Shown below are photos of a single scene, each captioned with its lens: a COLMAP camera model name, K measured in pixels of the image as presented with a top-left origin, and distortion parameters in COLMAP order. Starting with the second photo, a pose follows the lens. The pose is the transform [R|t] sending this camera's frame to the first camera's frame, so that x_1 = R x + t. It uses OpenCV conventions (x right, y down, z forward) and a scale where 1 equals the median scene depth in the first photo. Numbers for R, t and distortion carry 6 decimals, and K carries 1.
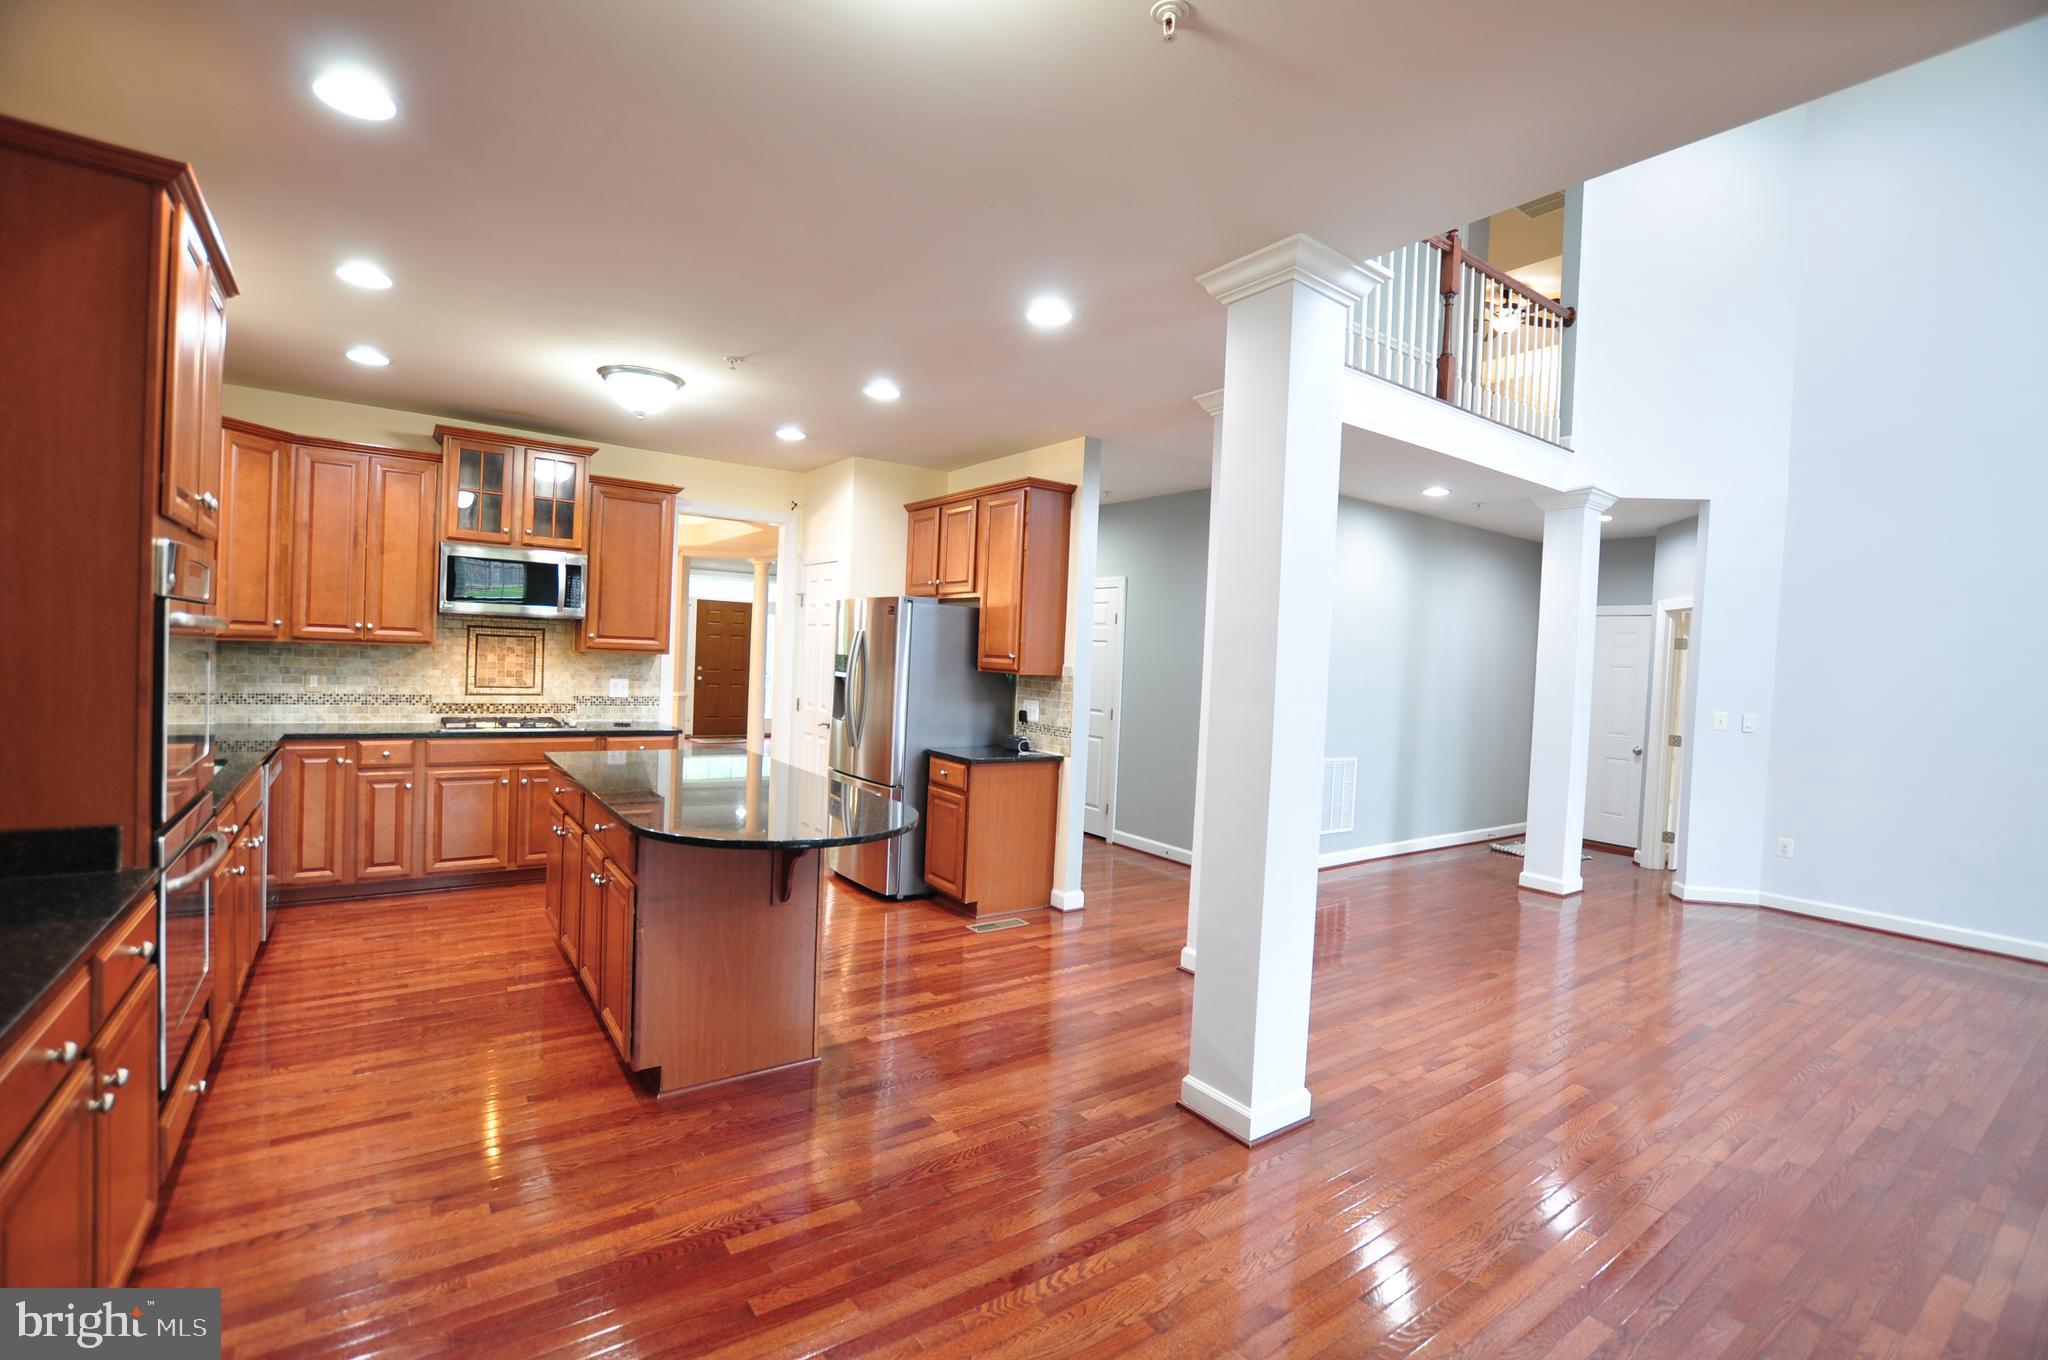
lens RADIAL K [[902.3, 0, 1028.9], [0, 902.3, 678.2], [0, 0, 1]] dist [-0.026632, 0.001357]
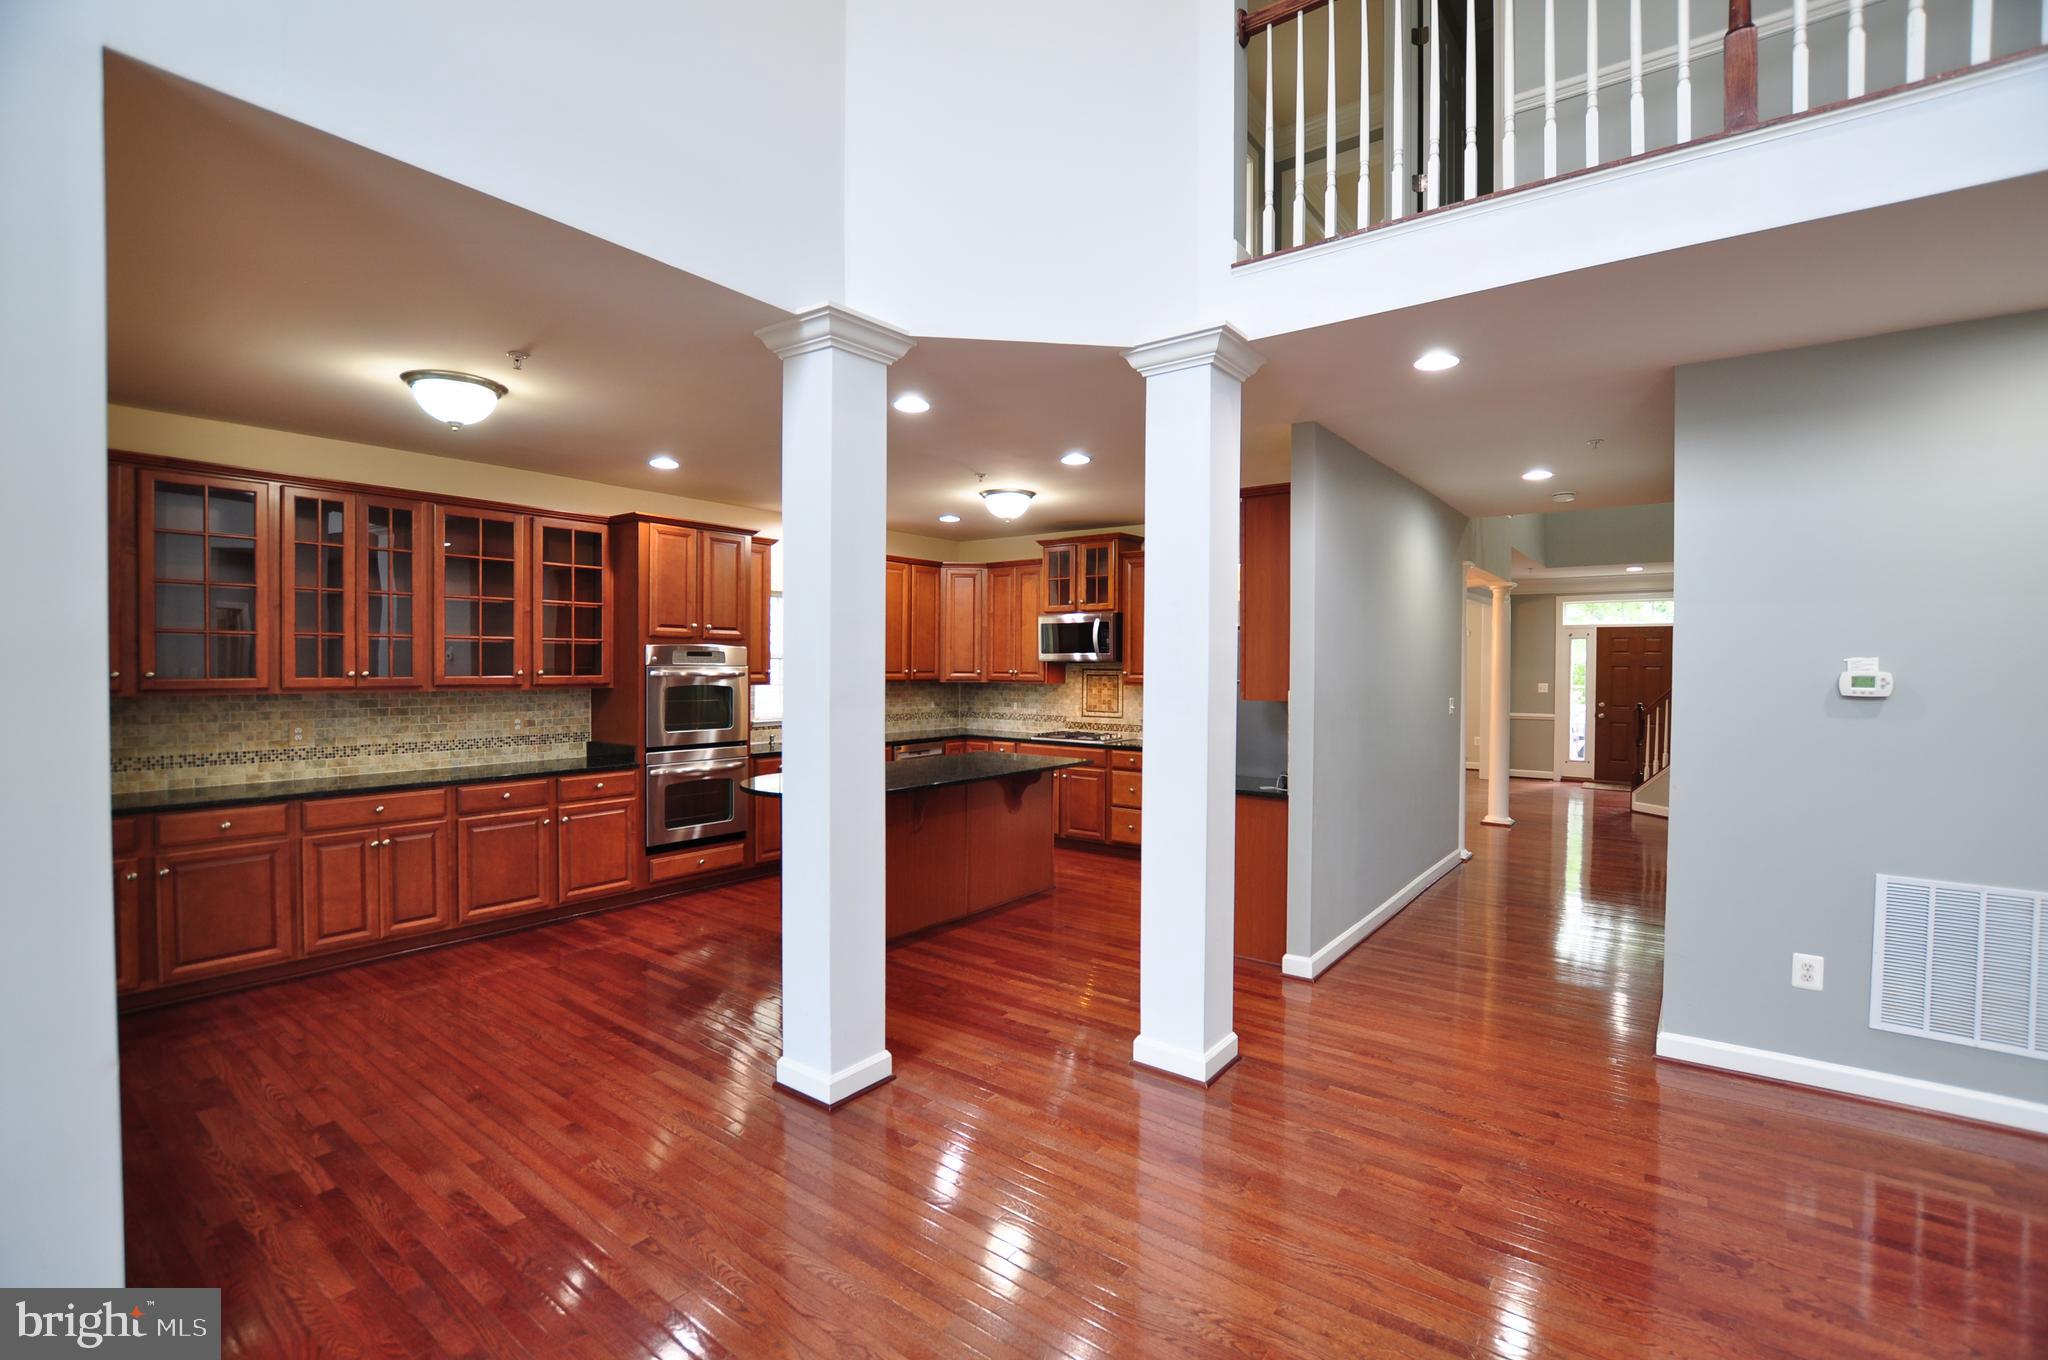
lens RADIAL K [[902.3, 0, 1028.9], [0, 902.3, 678.2], [0, 0, 1]] dist [-0.026632, 0.001357]
pose [[0.295825, -0.027970, -0.954833, 1.004686], [-0.017522, 0.999244, -0.034700, 0.011587], [0.955081, 0.026996, 0.295111, 0.639436]]
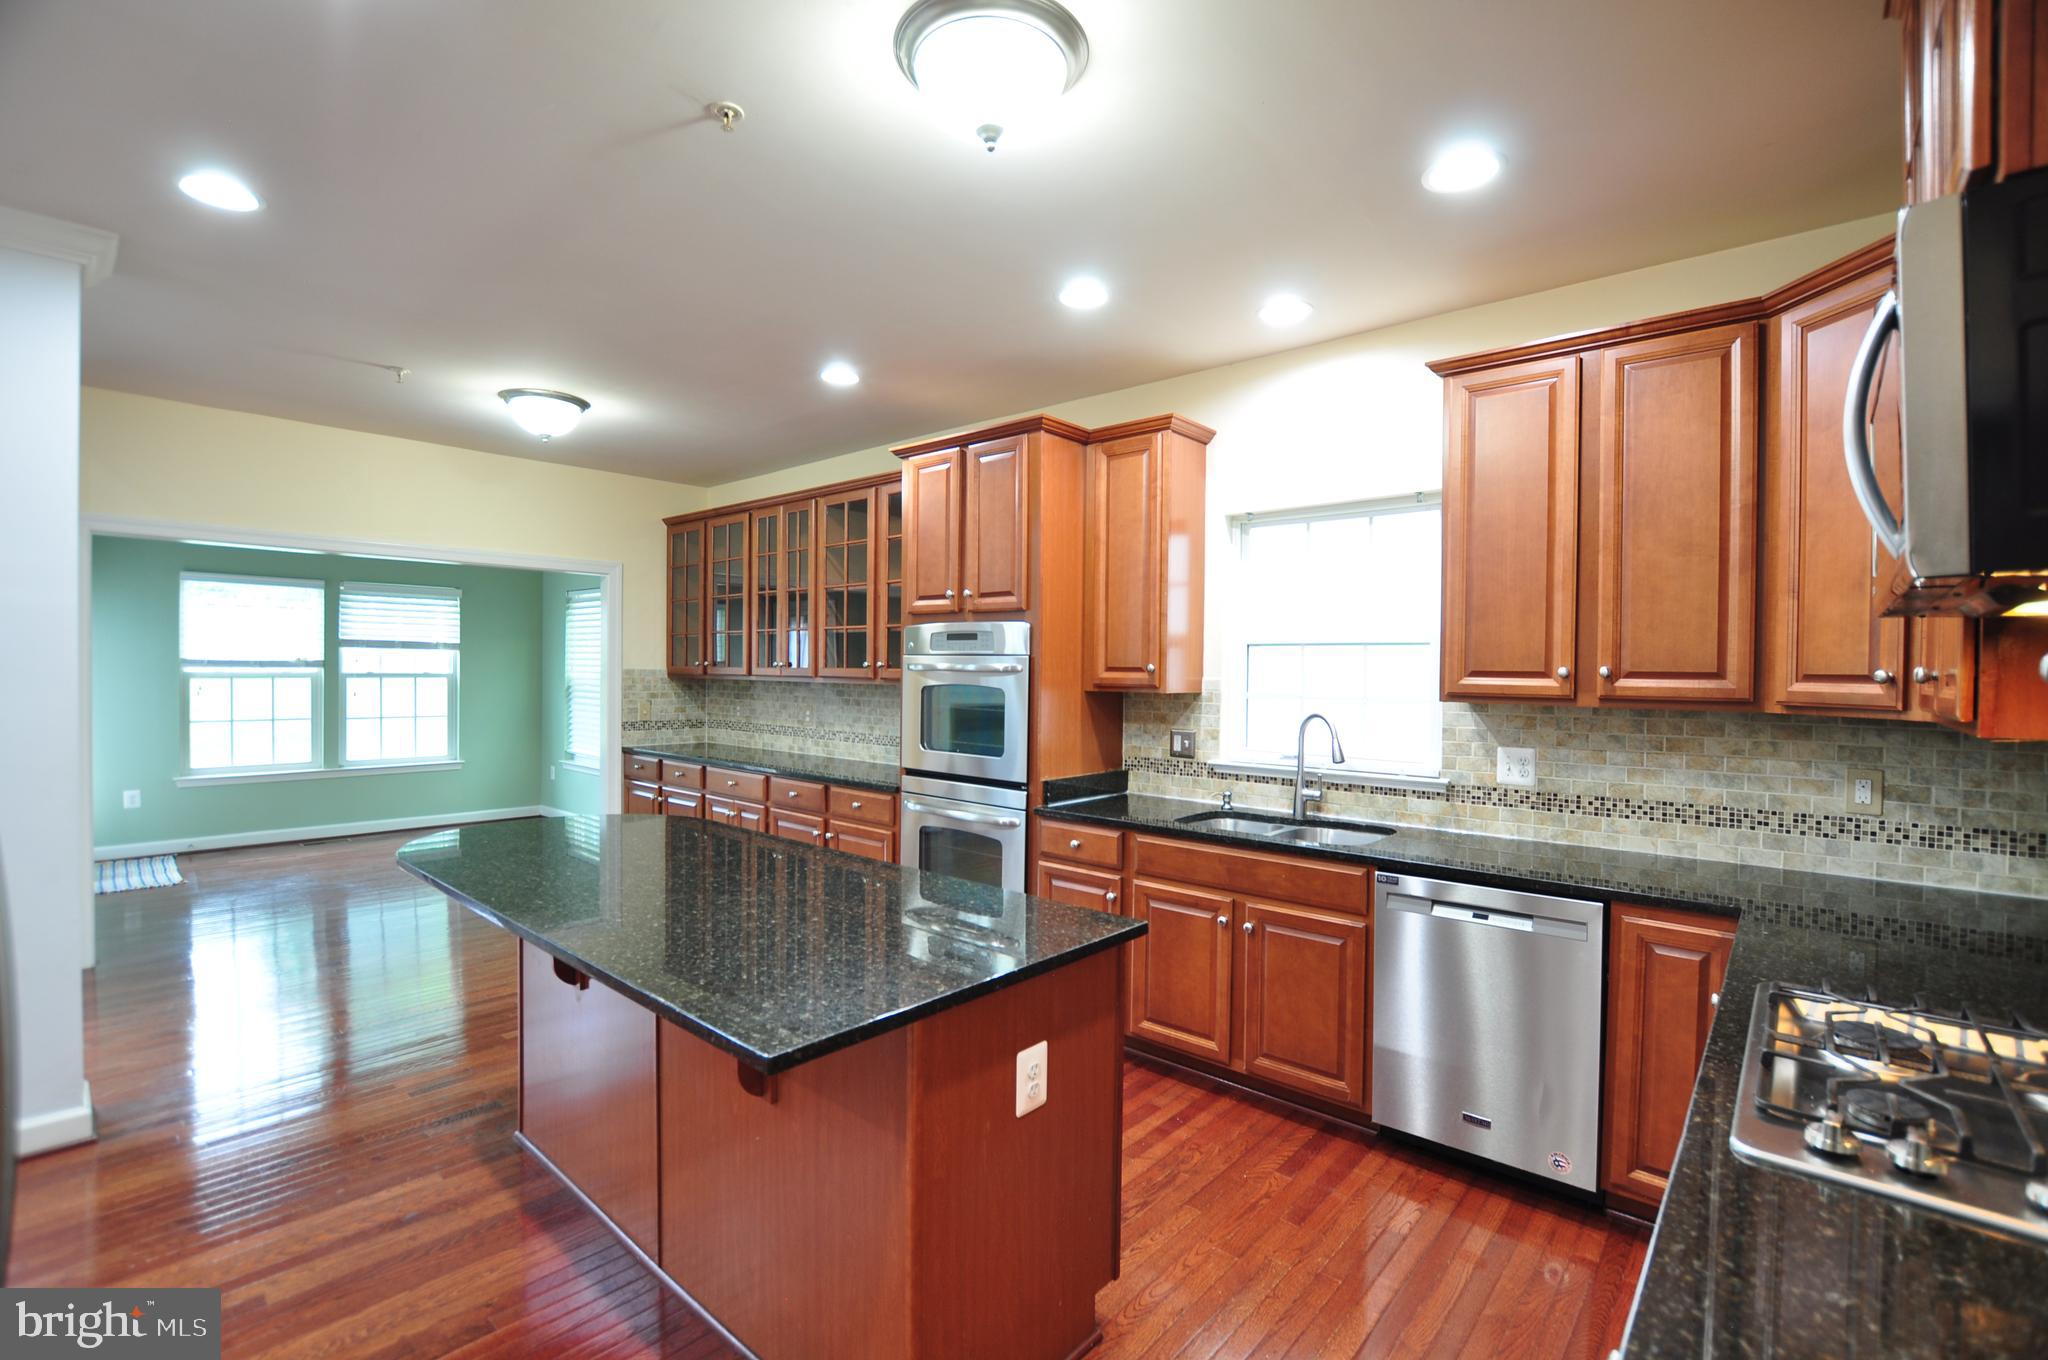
lens RADIAL K [[902.3, 0, 1028.9], [0, 902.3, 678.2], [0, 0, 1]] dist [-0.026632, 0.001357]
pose [[-0.972571, -0.054821, -0.226052, -0.389907], [-0.061972, 0.997773, 0.024655, -0.052871], [0.224197, 0.037987, -0.973803, 1.499110]]
